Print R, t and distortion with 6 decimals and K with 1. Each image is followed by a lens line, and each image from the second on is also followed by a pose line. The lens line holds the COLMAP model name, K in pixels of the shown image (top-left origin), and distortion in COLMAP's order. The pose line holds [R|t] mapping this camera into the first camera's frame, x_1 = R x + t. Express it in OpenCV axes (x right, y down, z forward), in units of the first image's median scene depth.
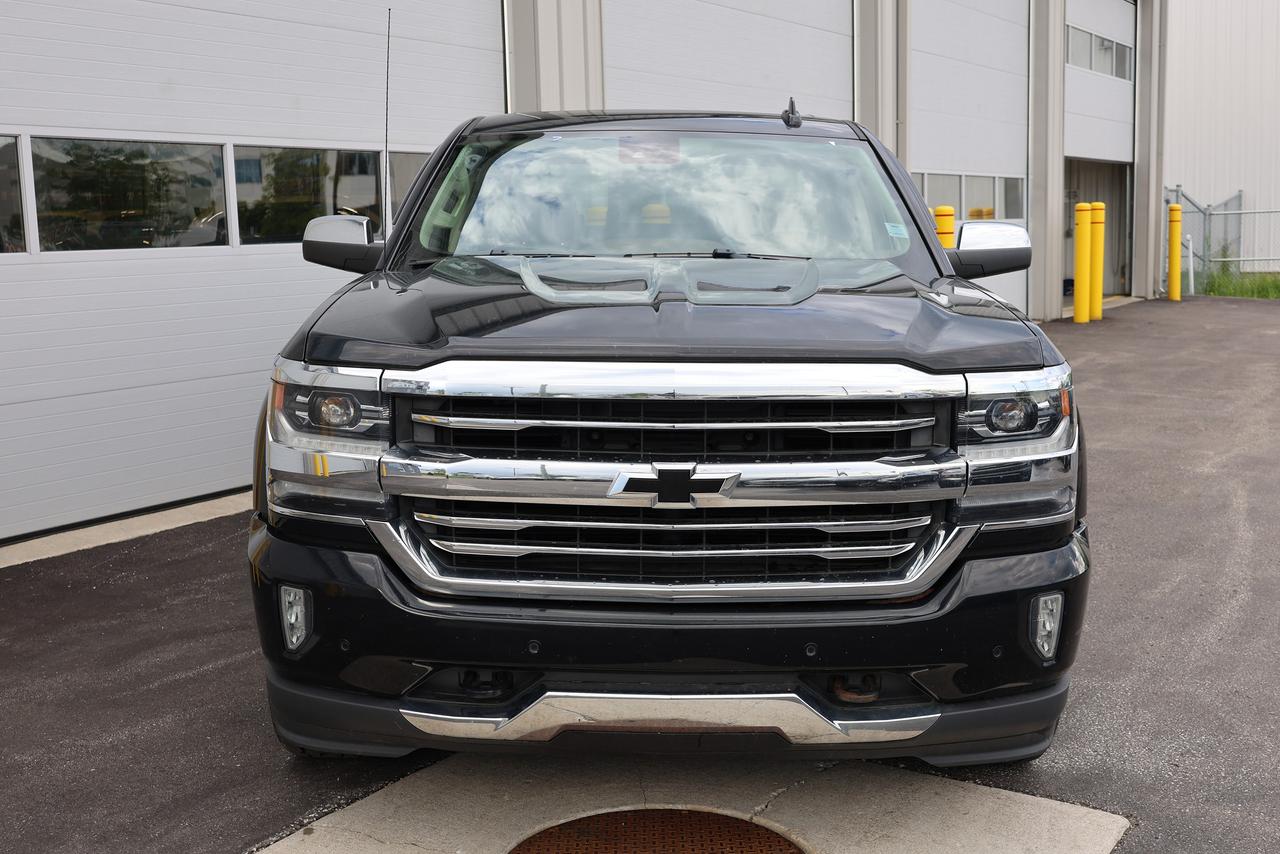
lens RADIAL K [[1531.2, 0, 640.0], [0, 1531.2, 427.0], [0, 0, 1]] dist [-0.002635, 0.005138]
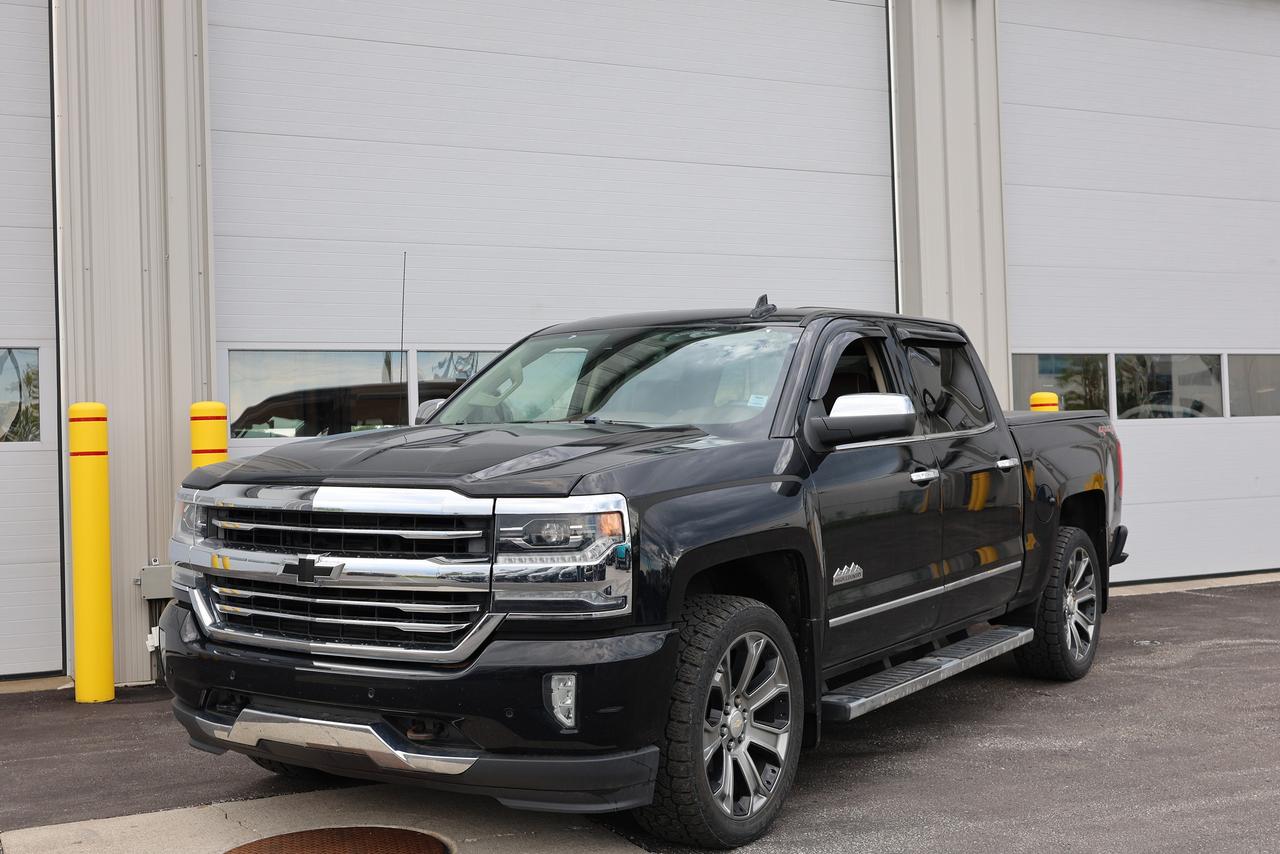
lens RADIAL K [[1531.2, 0, 640.0], [0, 1531.2, 427.0], [0, 0, 1]] dist [-0.002635, 0.005138]
pose [[0.839352, -0.010039, -0.543495, 1.036285], [-0.062522, 0.991411, -0.114869, 0.048792], [0.539980, 0.130396, 0.831516, -0.049594]]
